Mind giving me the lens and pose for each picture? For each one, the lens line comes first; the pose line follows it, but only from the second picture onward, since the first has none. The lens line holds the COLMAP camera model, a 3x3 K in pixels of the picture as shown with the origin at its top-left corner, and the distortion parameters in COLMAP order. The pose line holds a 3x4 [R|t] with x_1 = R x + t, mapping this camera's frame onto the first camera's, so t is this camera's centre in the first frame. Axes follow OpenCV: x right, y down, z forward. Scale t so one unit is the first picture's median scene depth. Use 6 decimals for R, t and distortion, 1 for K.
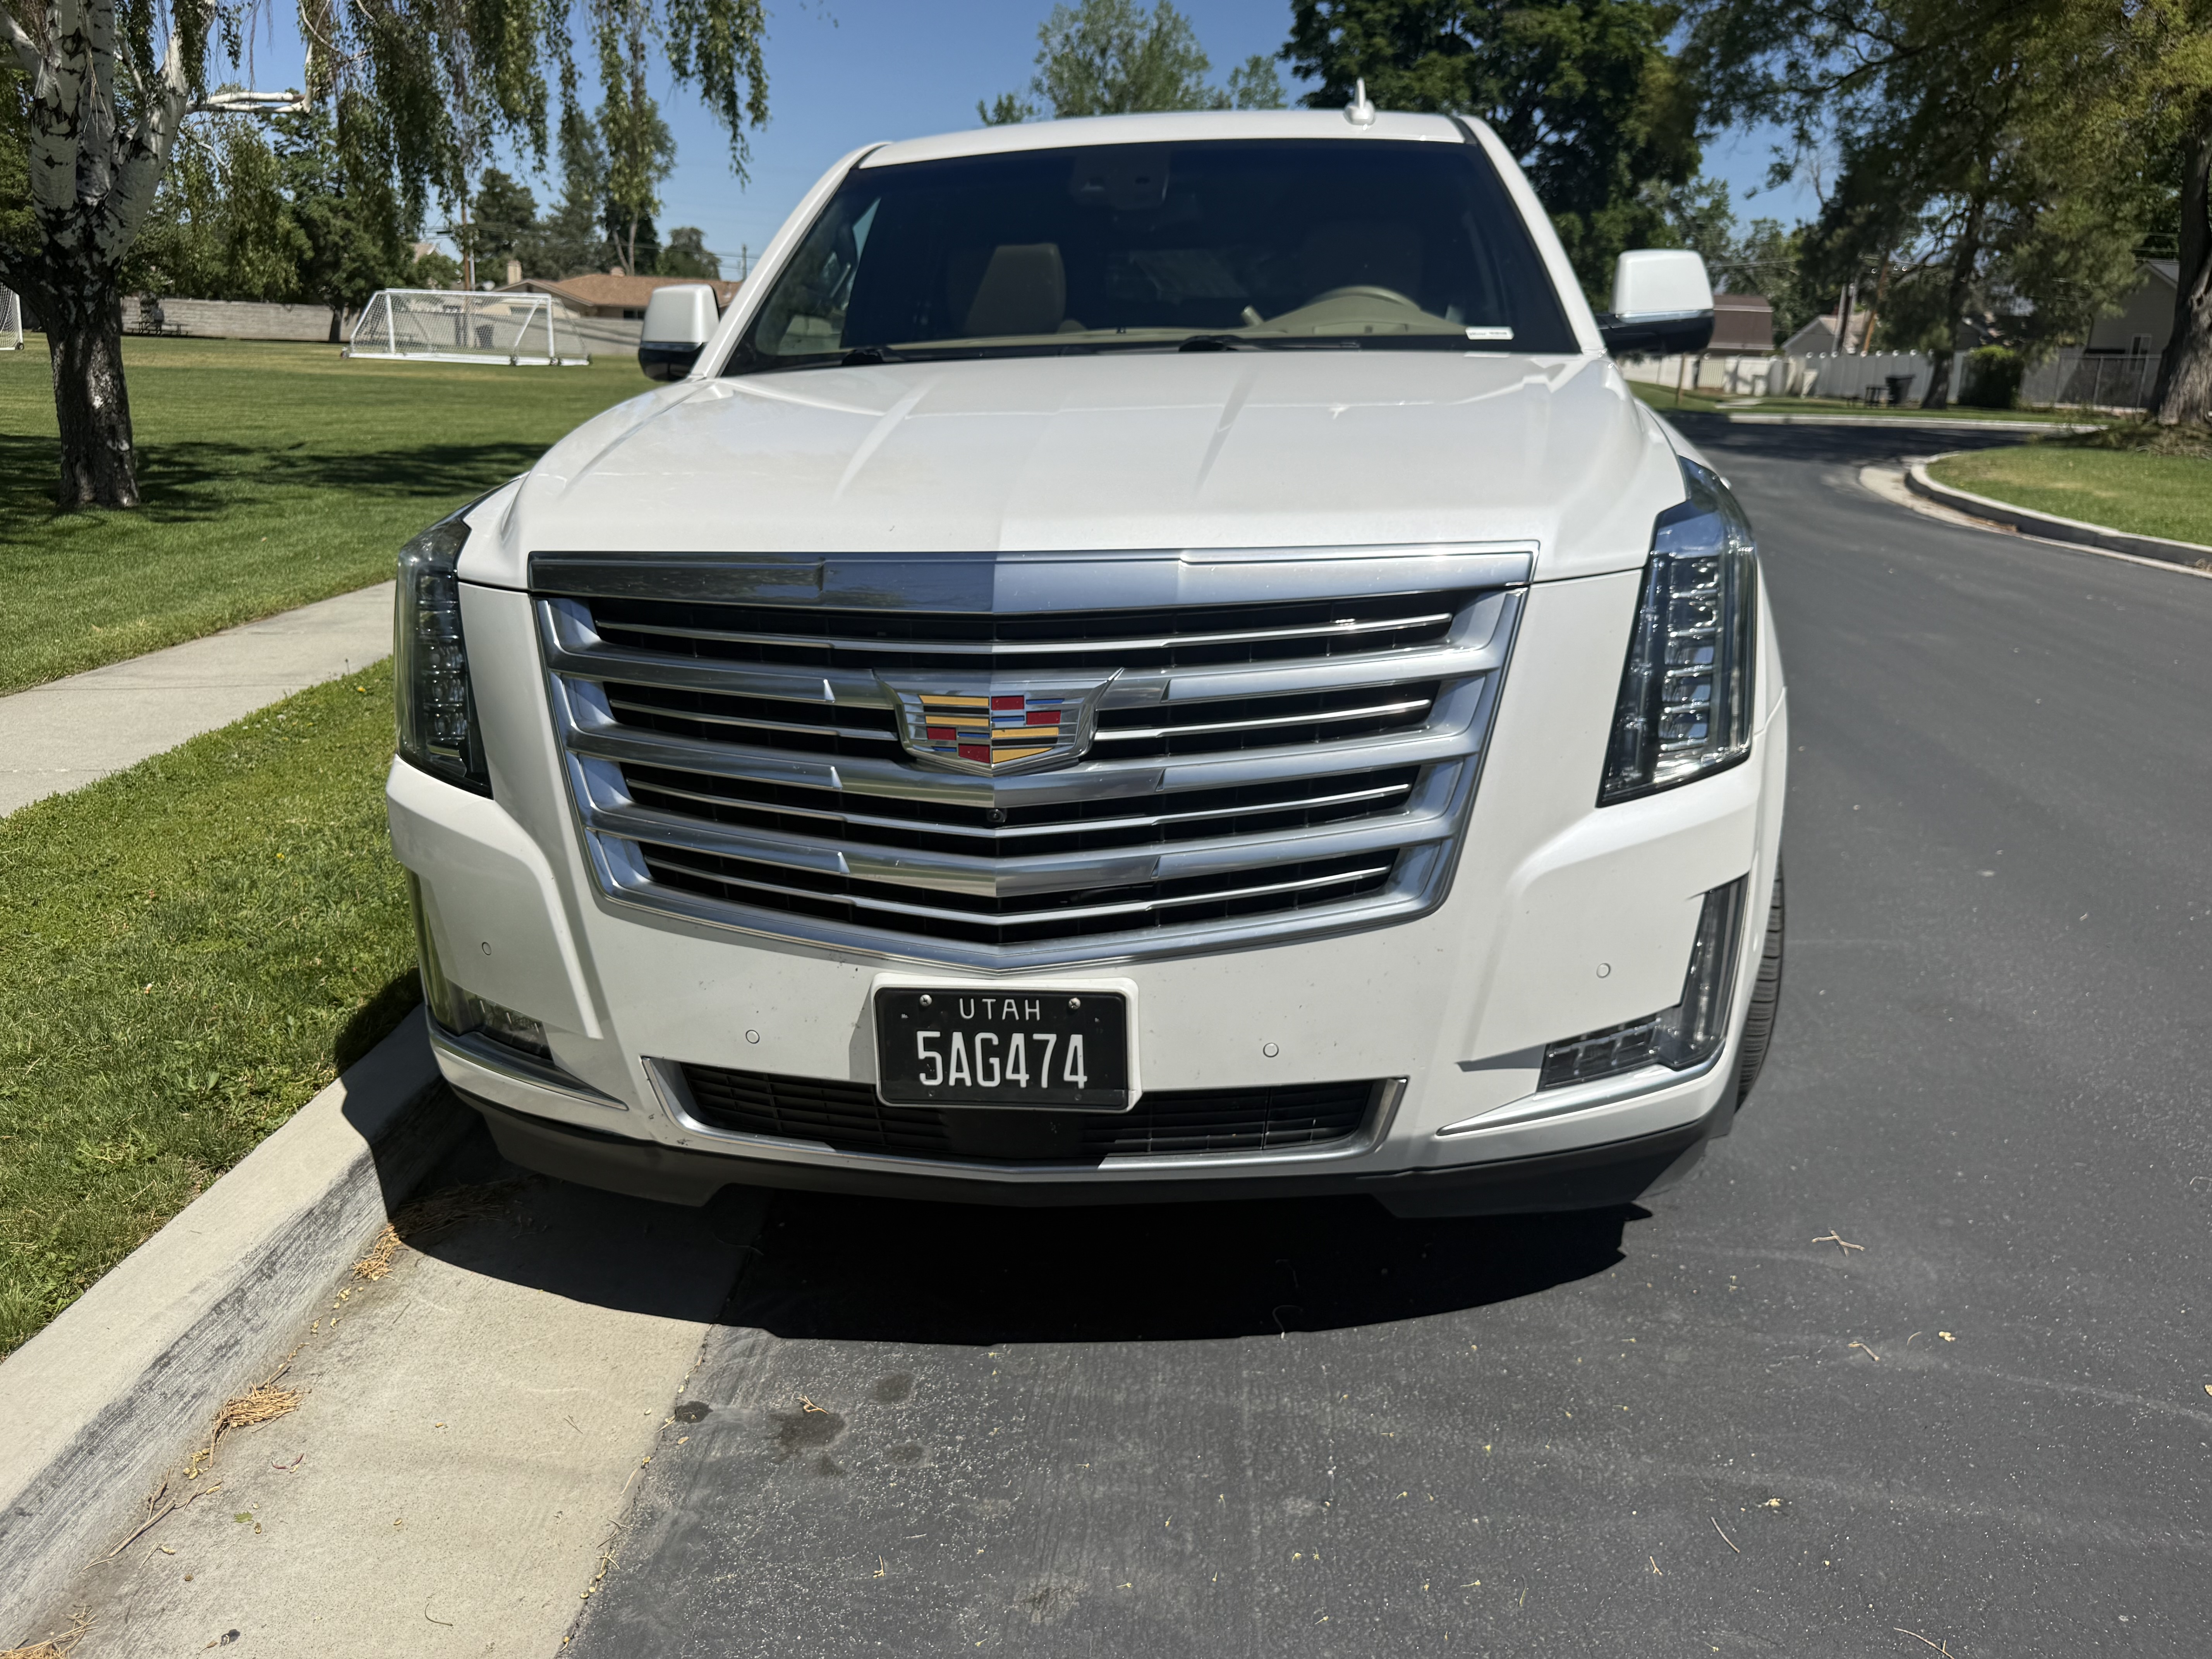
lens RADIAL K [[1671.5, 0, 1106.0], [0, 1671.5, 829.5], [0, 0, 1]] dist [-0.080707, 0.038579]
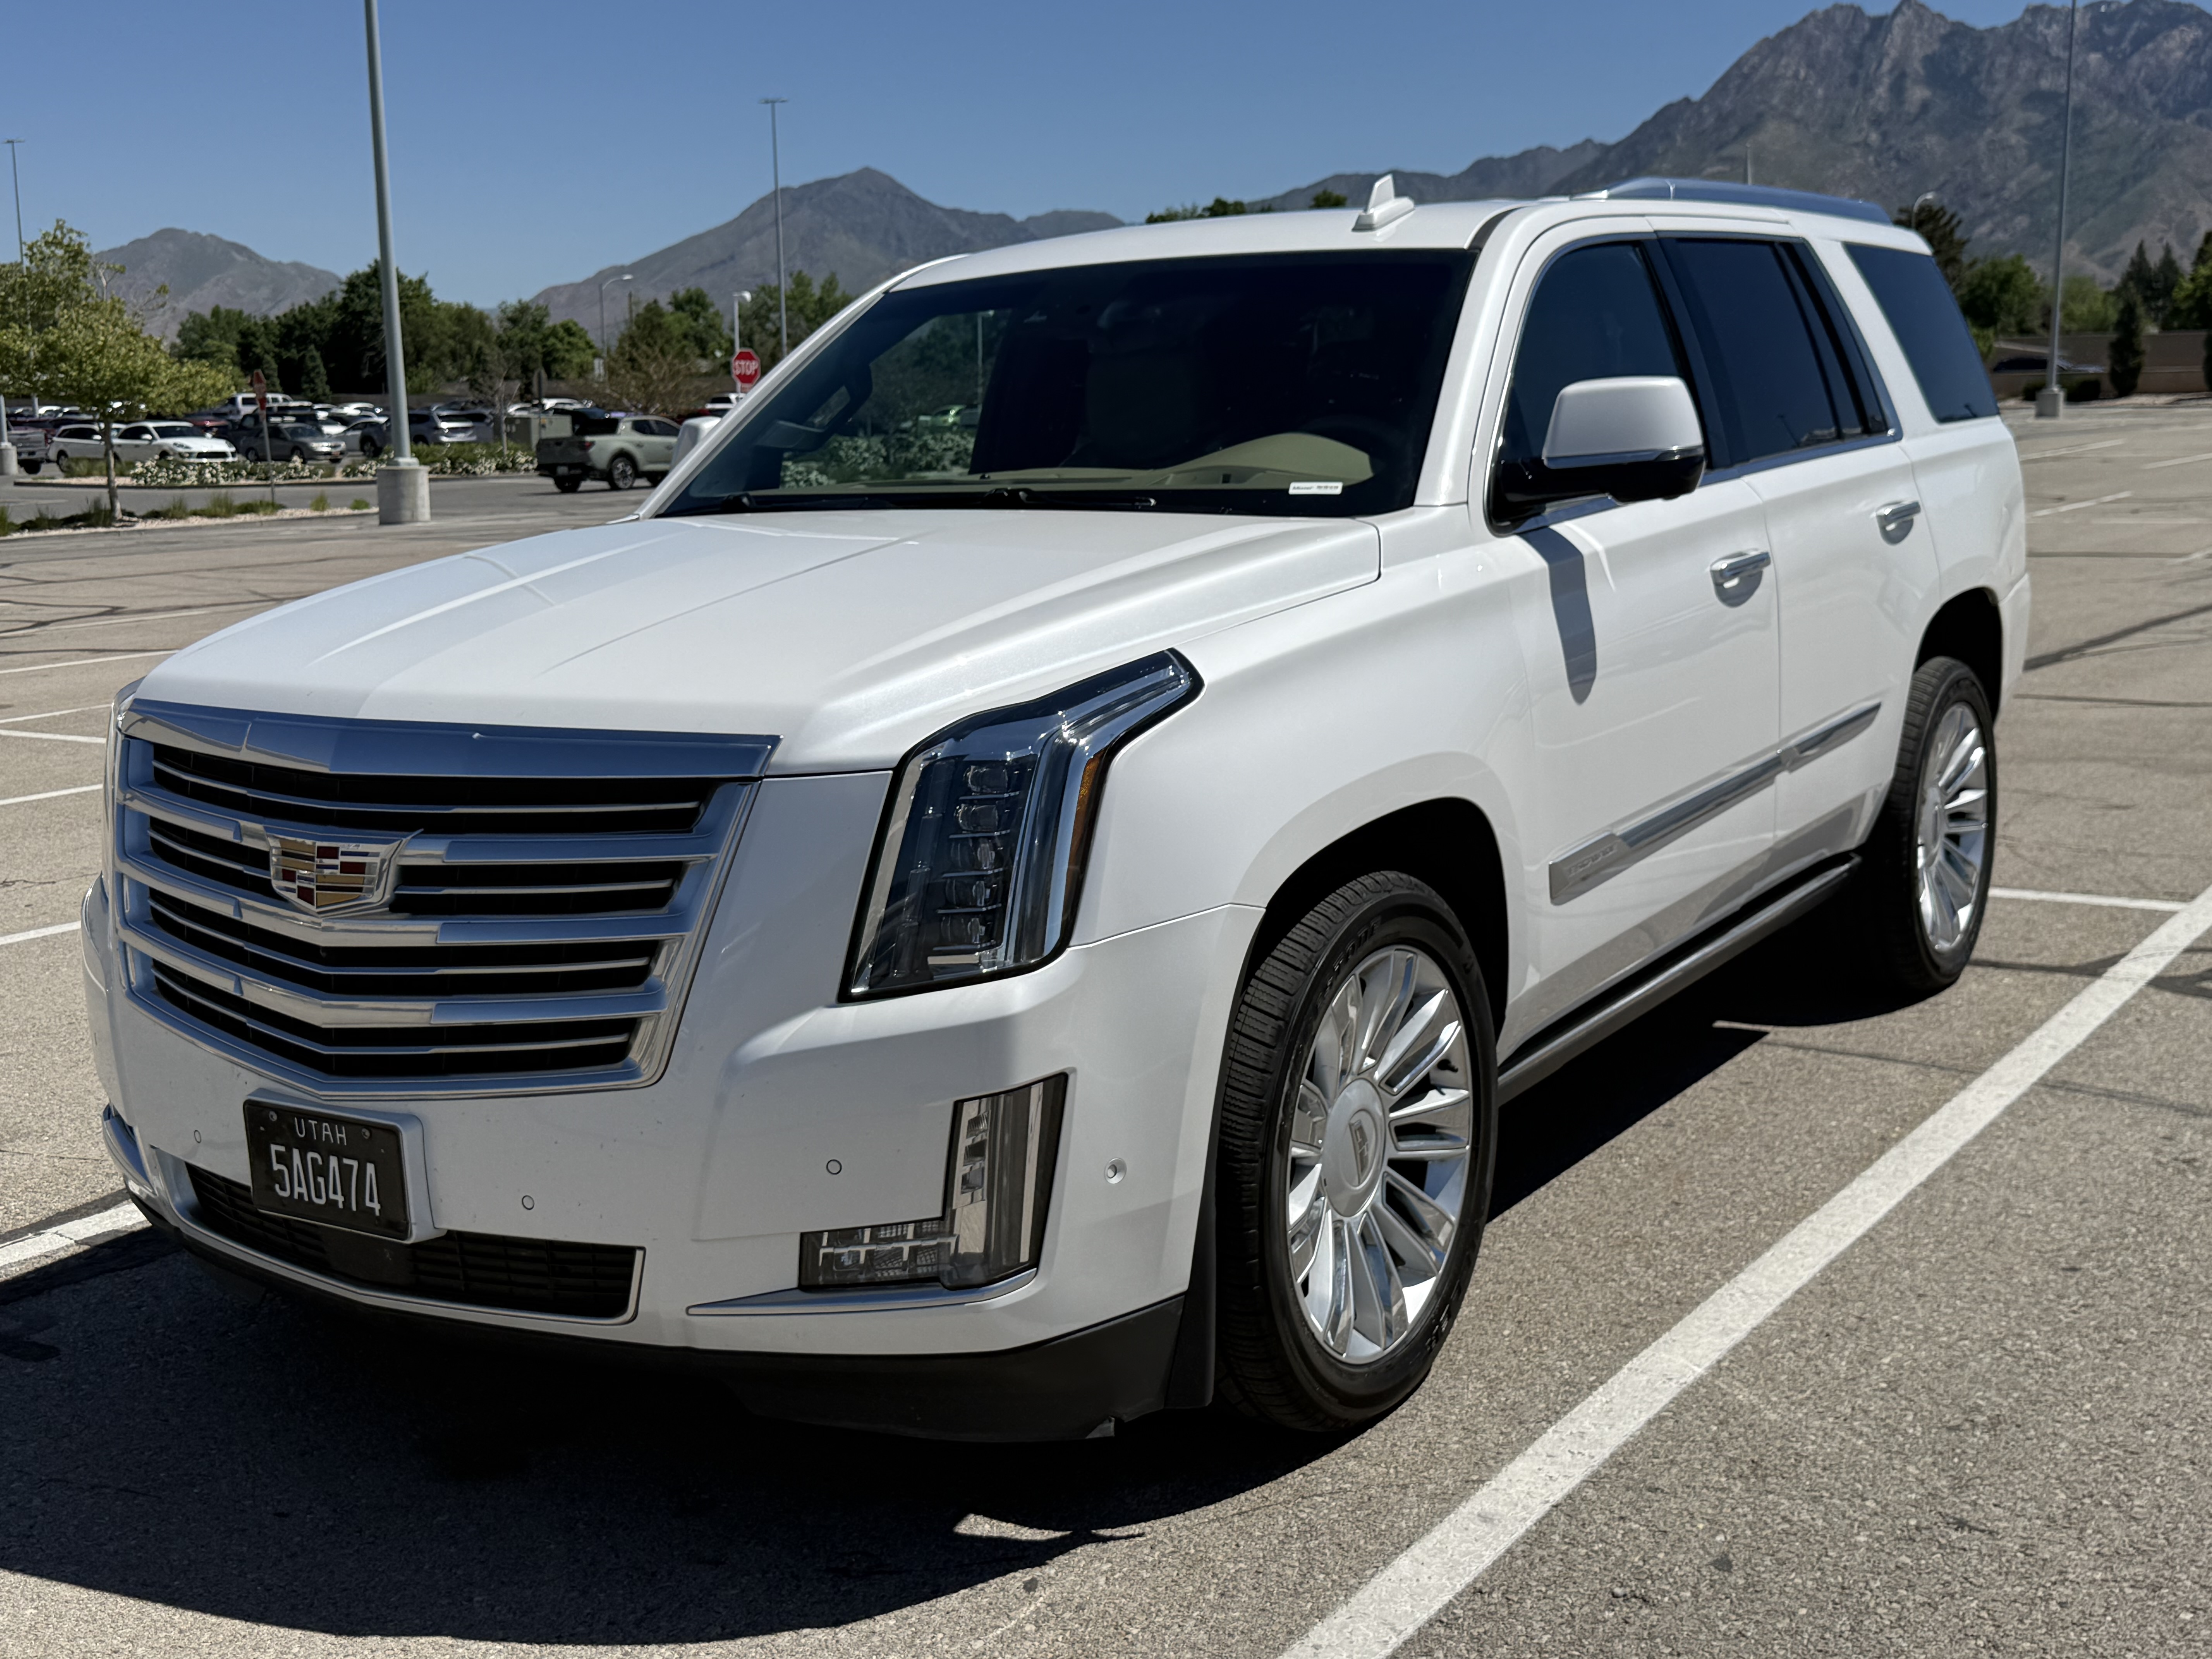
lens RADIAL K [[2373.9, 0, 1106.0], [0, 2373.9, 829.5], [0, 0, 1]] dist [0.156214, -0.004344]
pose [[0.886967, 0.071261, -0.456301, 1.093757], [-0.116600, 0.990569, -0.071952, -0.034254], [0.446870, 0.117024, 0.886912, -0.200733]]
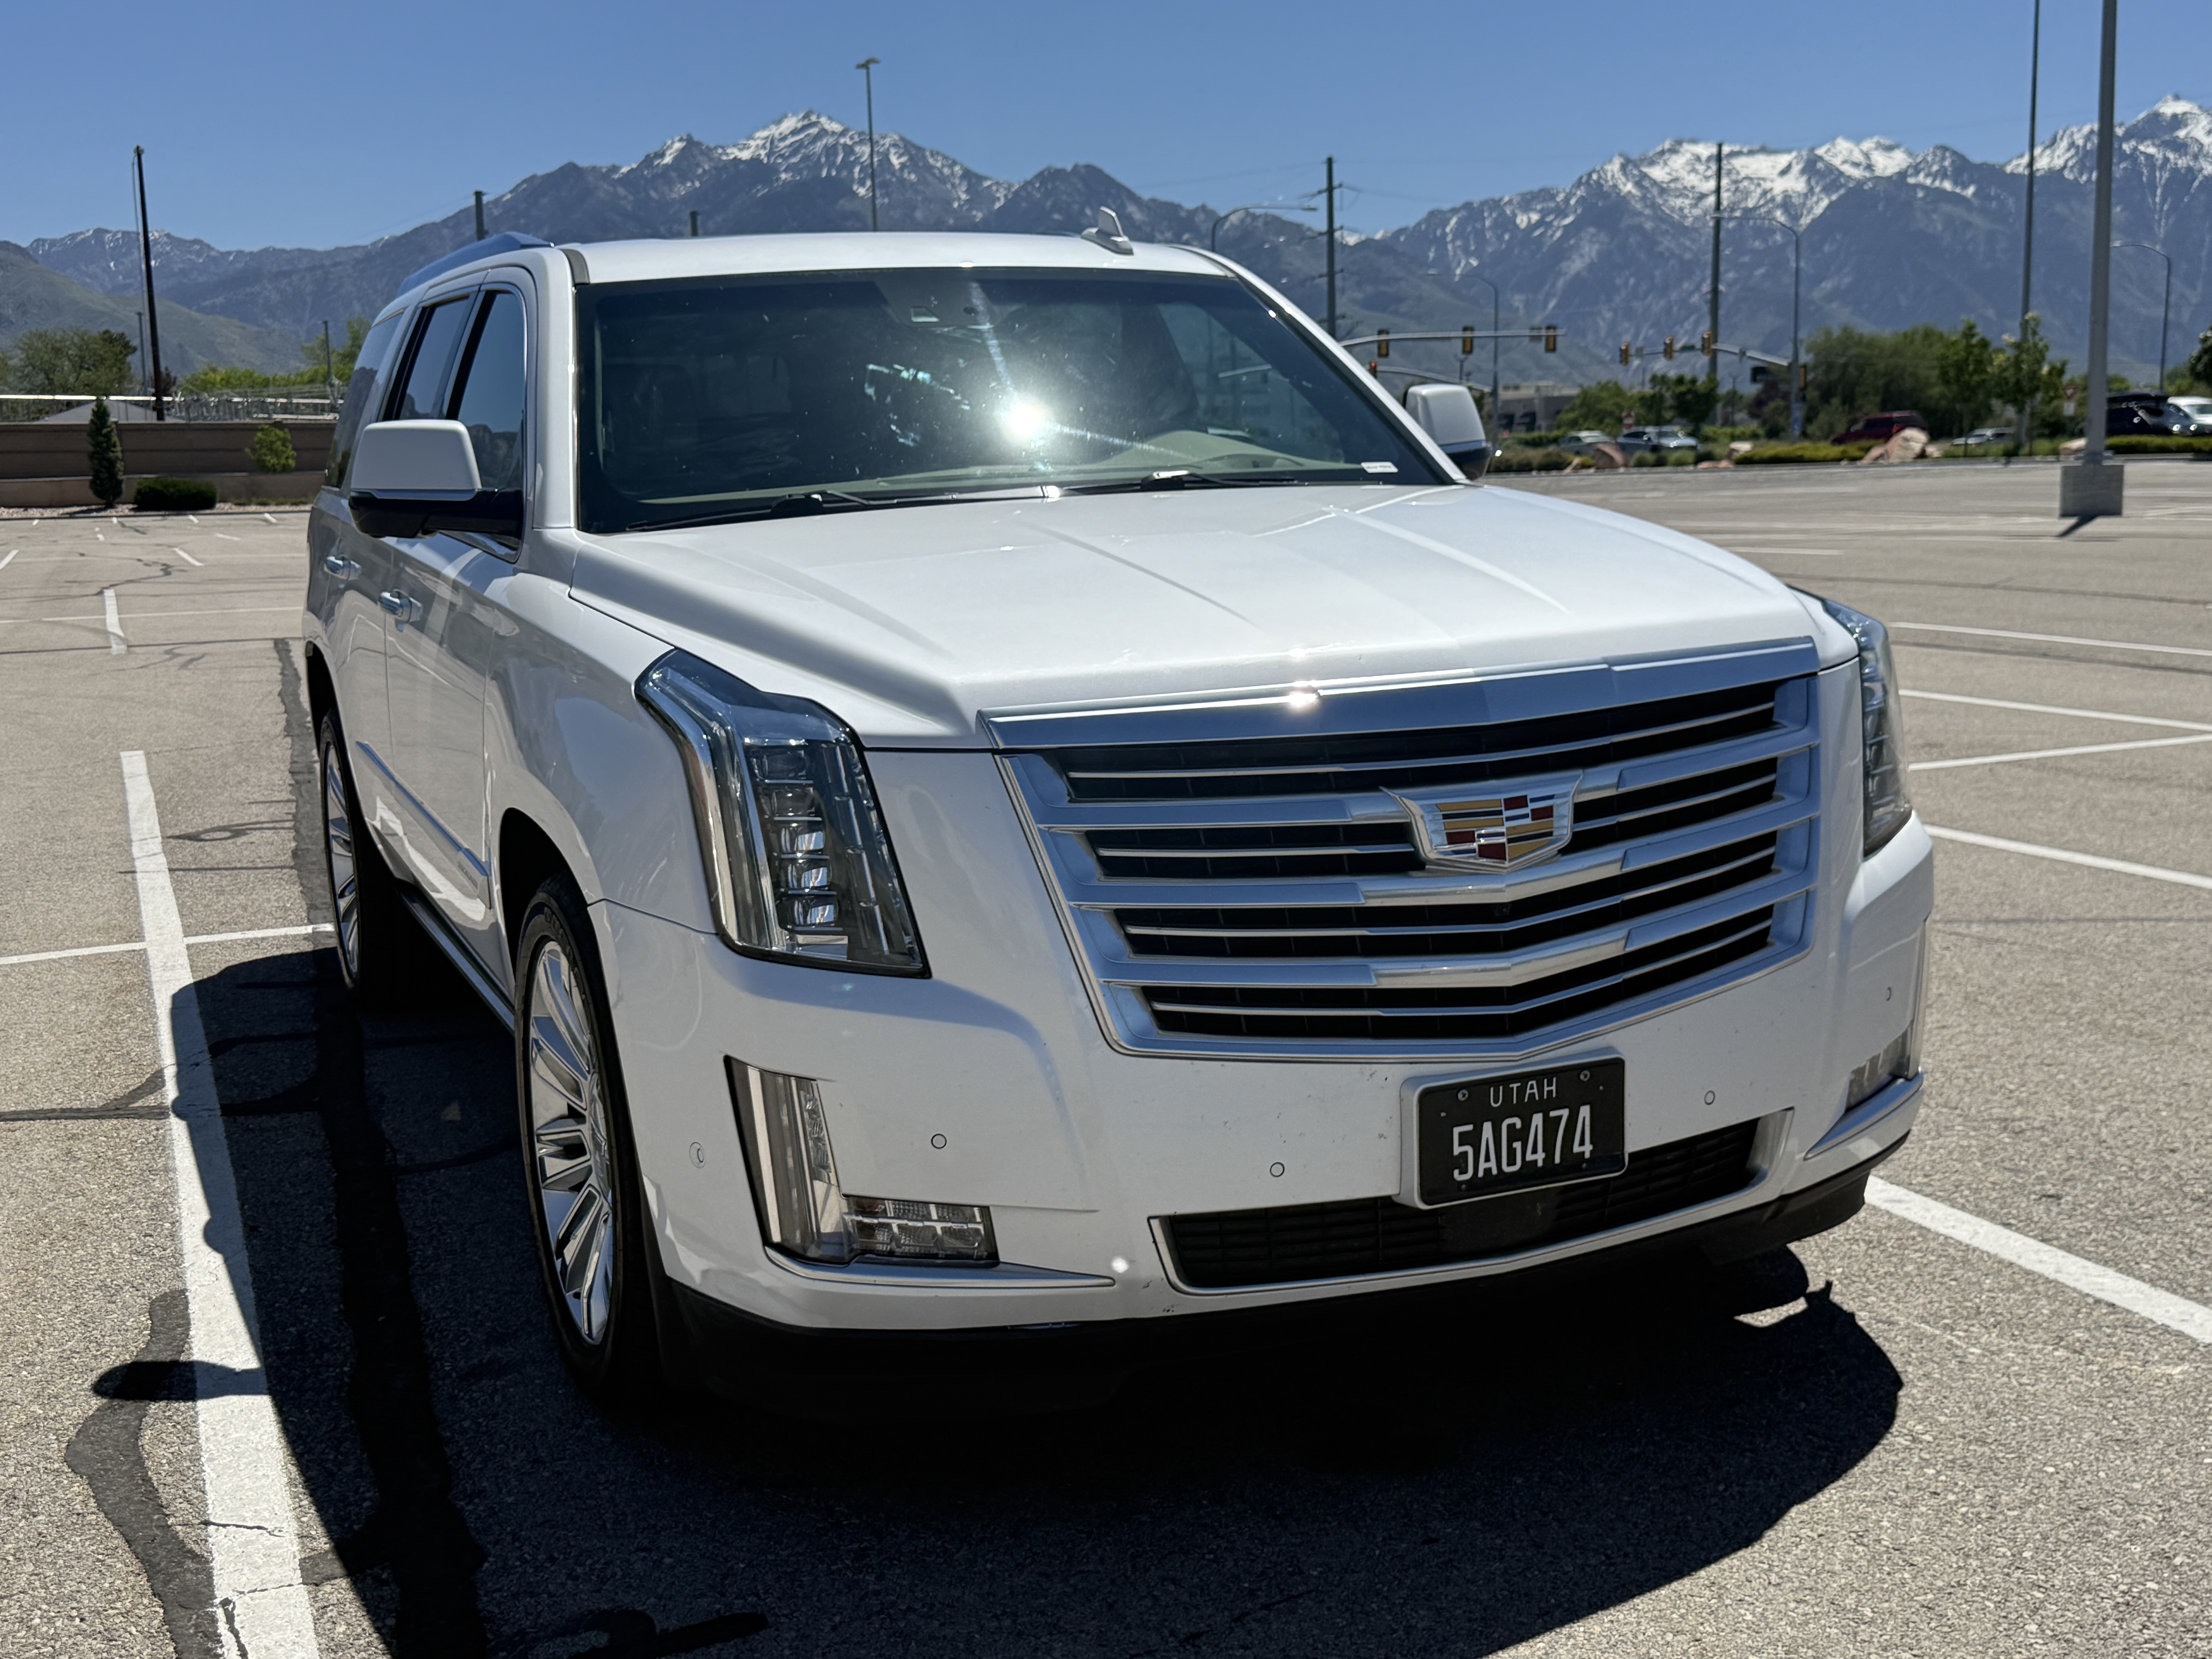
lens RADIAL K [[2373.9, 0, 1106.0], [0, 2373.9, 829.5], [0, 0, 1]] dist [0.156214, -0.004344]
pose [[0.873220, -0.092164, 0.478532, -0.999759], [0.157885, 0.982494, -0.098881, 0.051134], [-0.461041, 0.161898, 0.872485, -0.232991]]
